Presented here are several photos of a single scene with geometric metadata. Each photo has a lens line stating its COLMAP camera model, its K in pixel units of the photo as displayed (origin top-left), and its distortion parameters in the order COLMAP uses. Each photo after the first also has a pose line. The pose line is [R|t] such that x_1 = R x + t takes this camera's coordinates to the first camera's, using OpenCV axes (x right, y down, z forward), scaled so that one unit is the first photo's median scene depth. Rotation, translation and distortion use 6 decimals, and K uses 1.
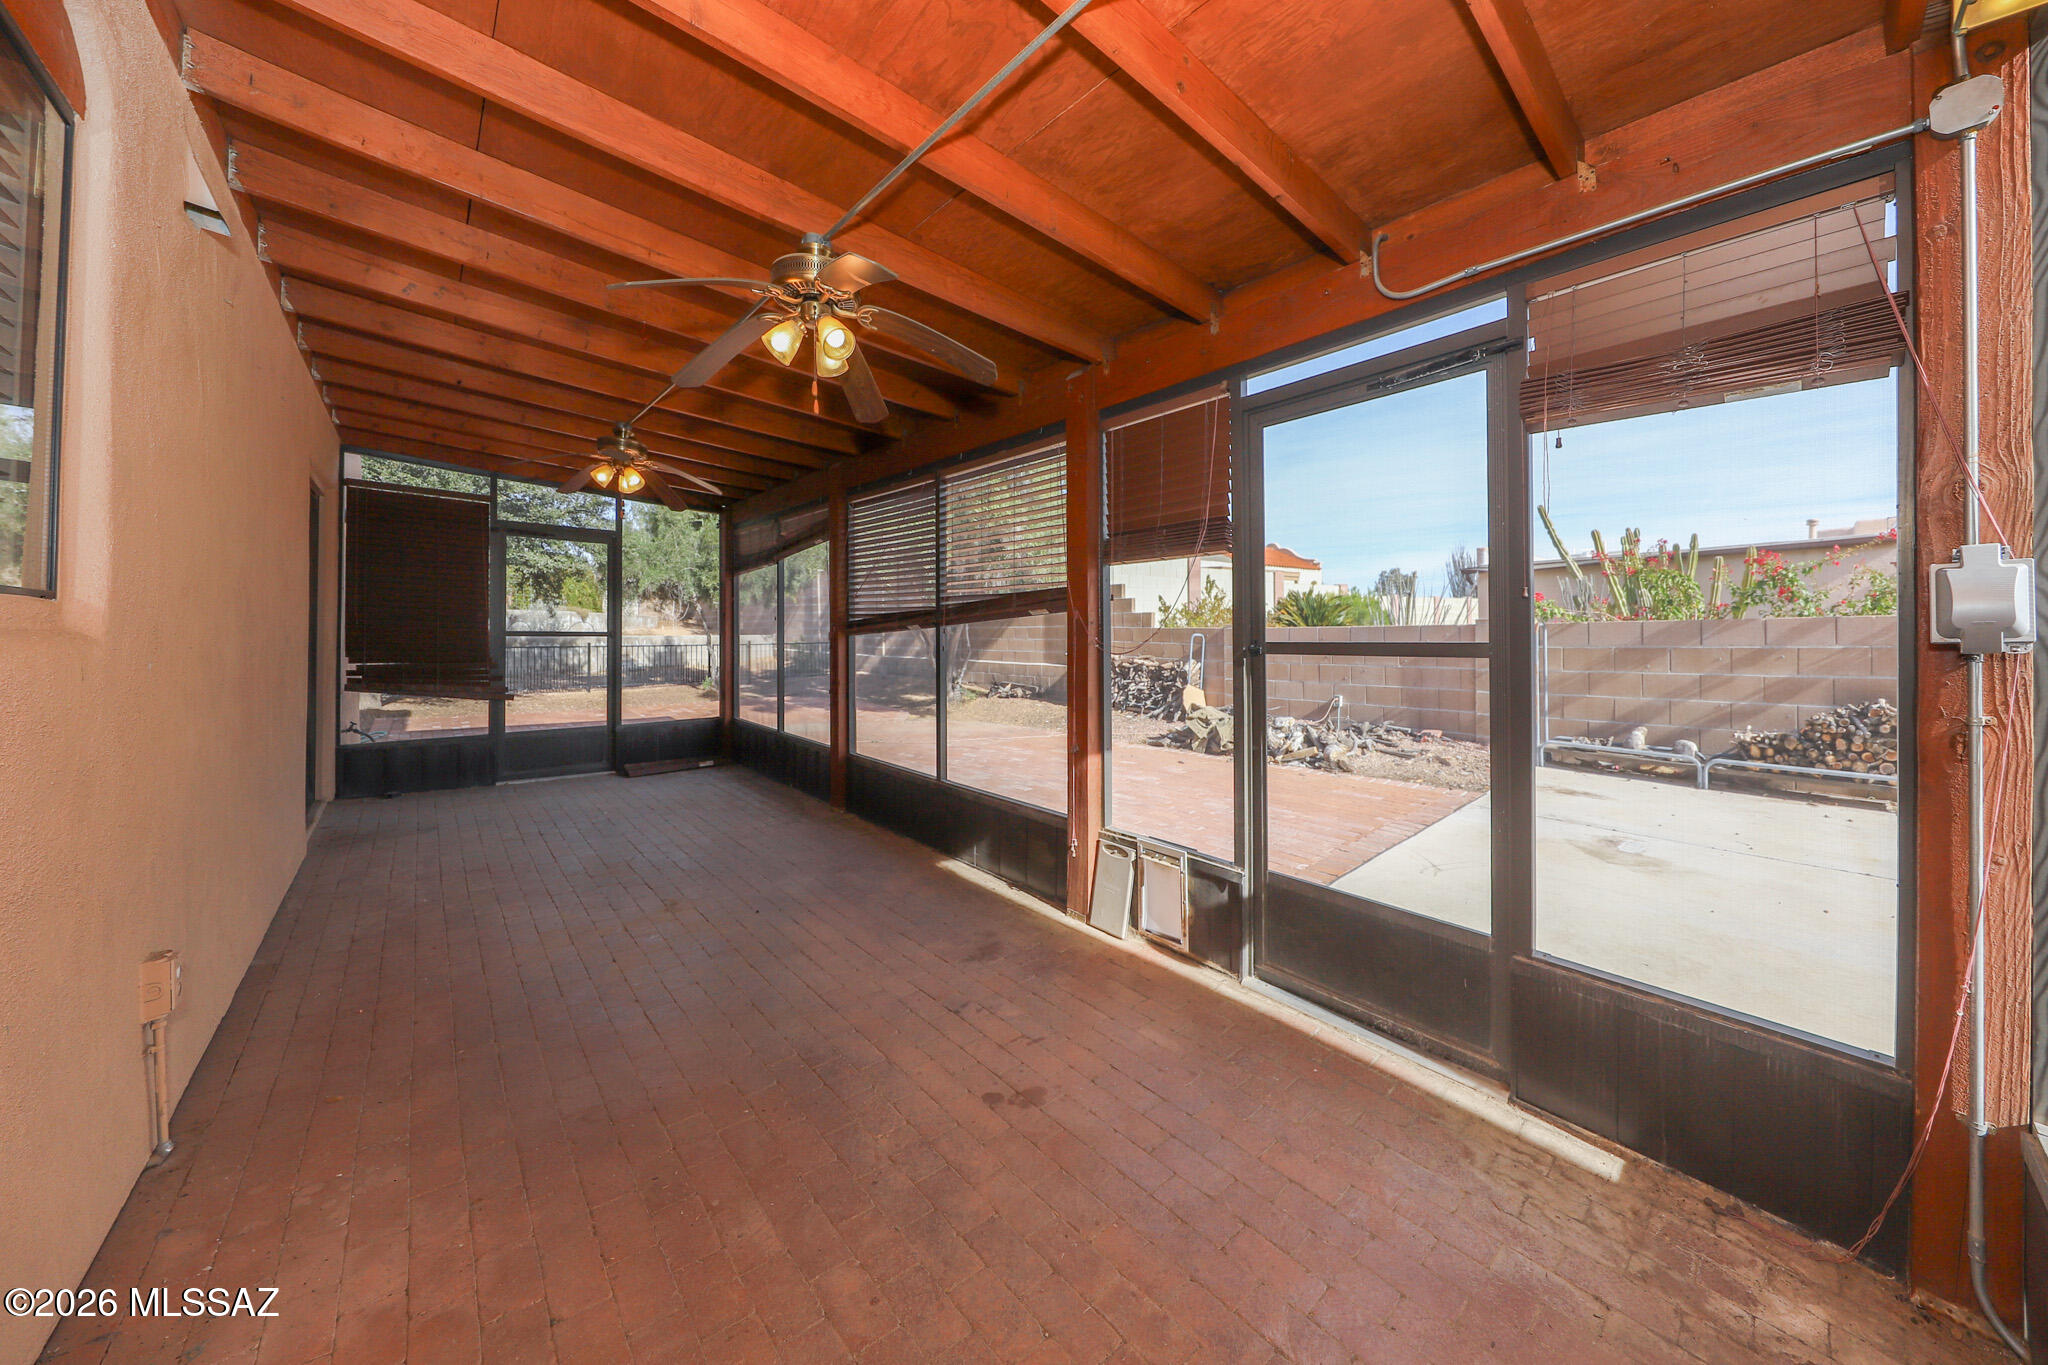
lens RADIAL K [[698.1, 0, 1021.8], [0, 698.1, 633.0], [0, 0, 1]] dist [-0.000104, -0.000019]
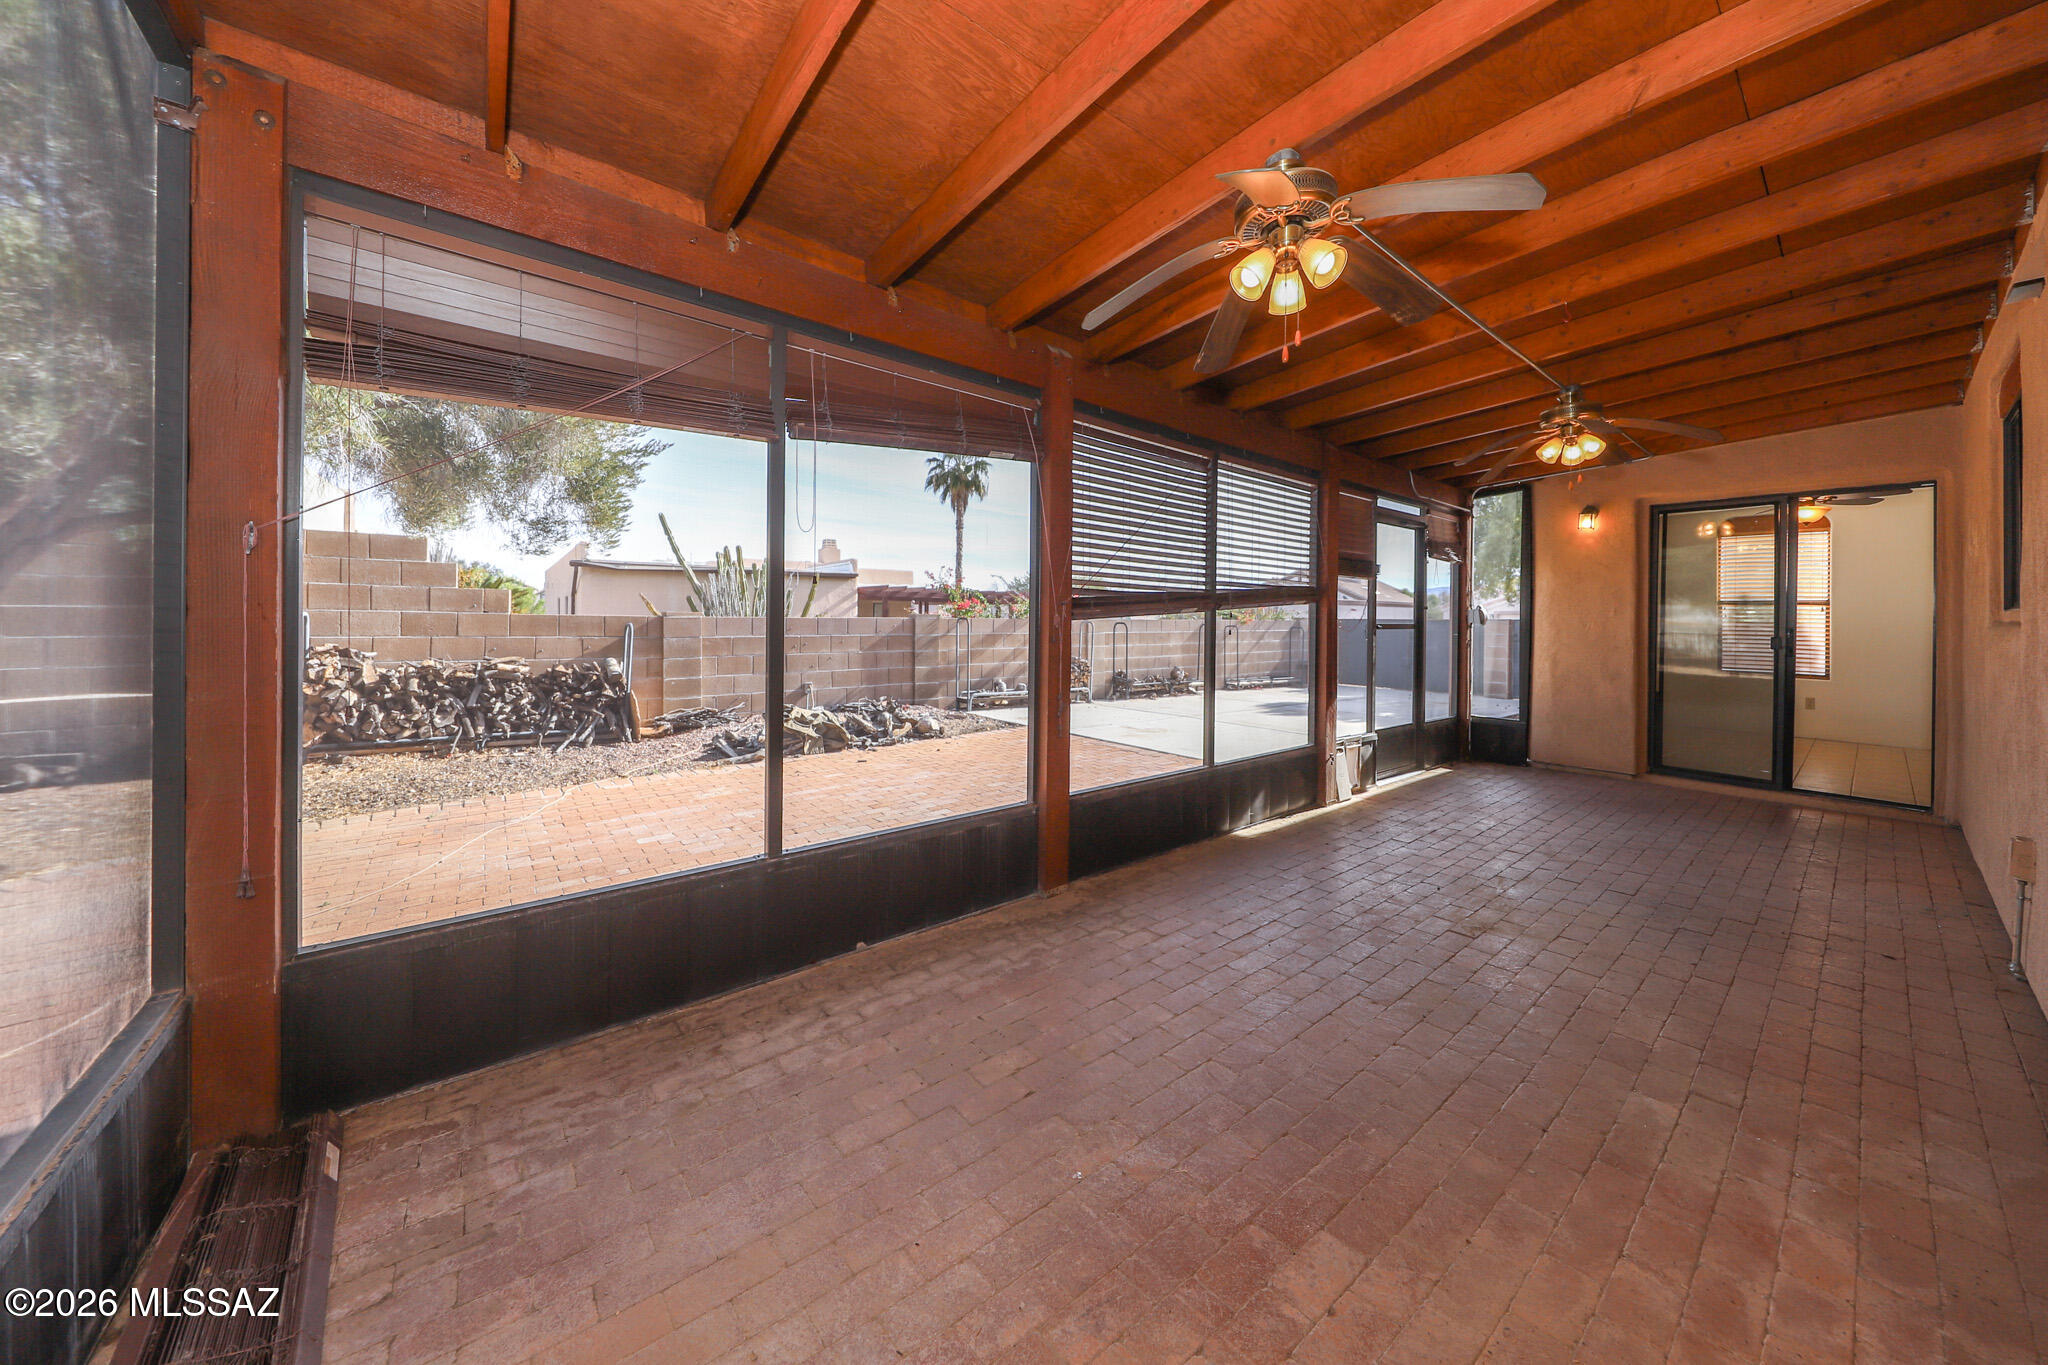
lens RADIAL K [[698.1, 0, 1021.8], [0, 698.1, 633.0], [0, 0, 1]] dist [-0.000104, -0.000019]
pose [[0.047515, 0.000310, 0.998870, -1.108310], [-0.002253, 0.999997, -0.000203, 0.022531], [-0.998868, -0.002241, 0.047516, 1.216225]]
